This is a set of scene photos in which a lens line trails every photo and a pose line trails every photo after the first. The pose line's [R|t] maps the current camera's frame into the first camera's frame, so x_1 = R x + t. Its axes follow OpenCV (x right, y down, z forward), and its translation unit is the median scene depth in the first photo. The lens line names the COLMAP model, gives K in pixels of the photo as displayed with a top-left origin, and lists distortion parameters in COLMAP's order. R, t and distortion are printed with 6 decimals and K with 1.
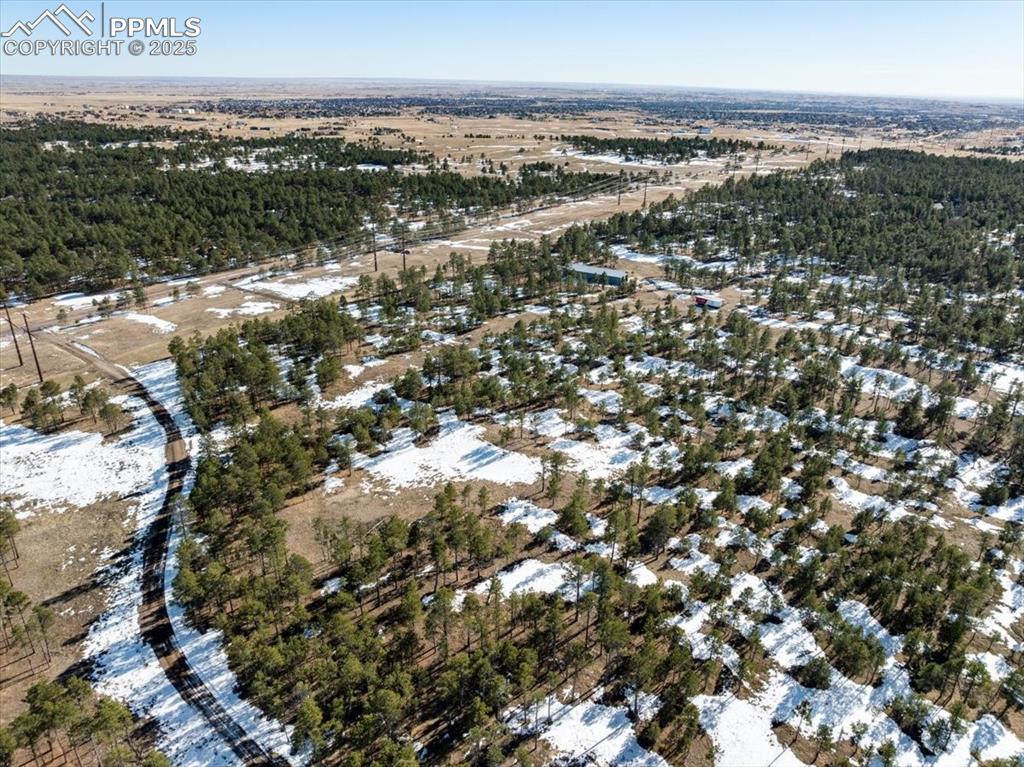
lens RADIAL K [[719.0, 0, 515.7], [0, 719.0, 382.0], [0, 0, 1]] dist [-0.053978, 0.028401]
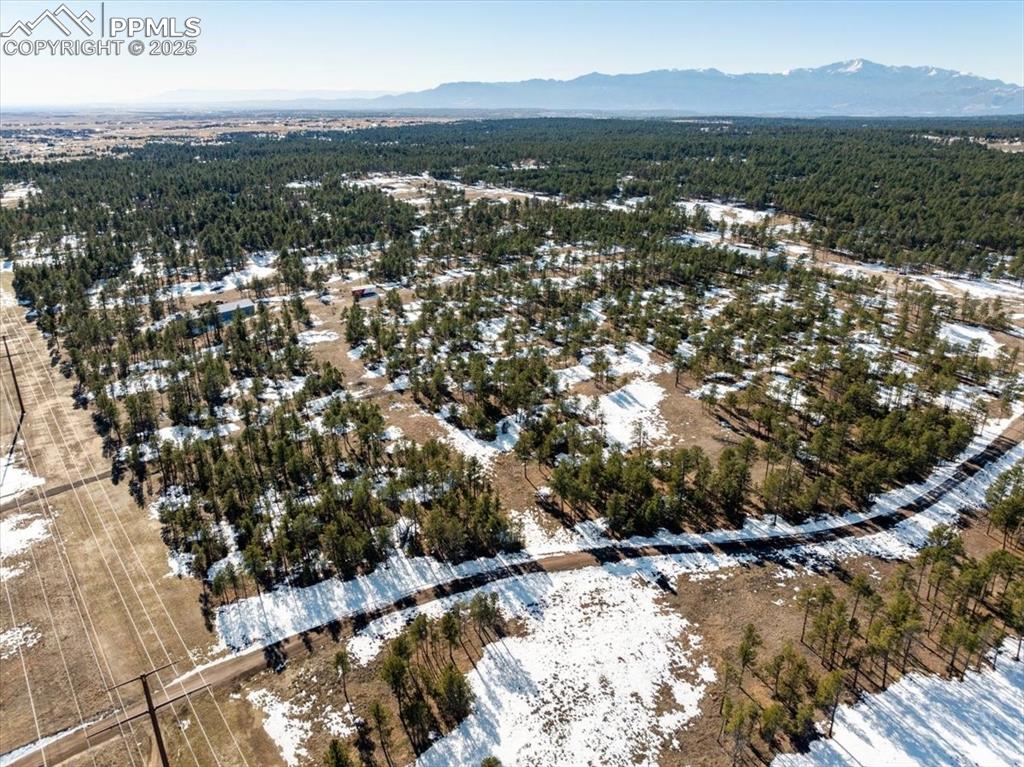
lens RADIAL K [[719.0, 0, 517.4], [0, 719.0, 380.1], [0, 0, 1]] dist [-0.053978, 0.028401]
pose [[0.203164, -0.379702, 0.902525, -1.172400], [0.385750, 0.878240, 0.282650, -0.340233], [-0.899956, 0.290725, 0.324897, 0.756444]]
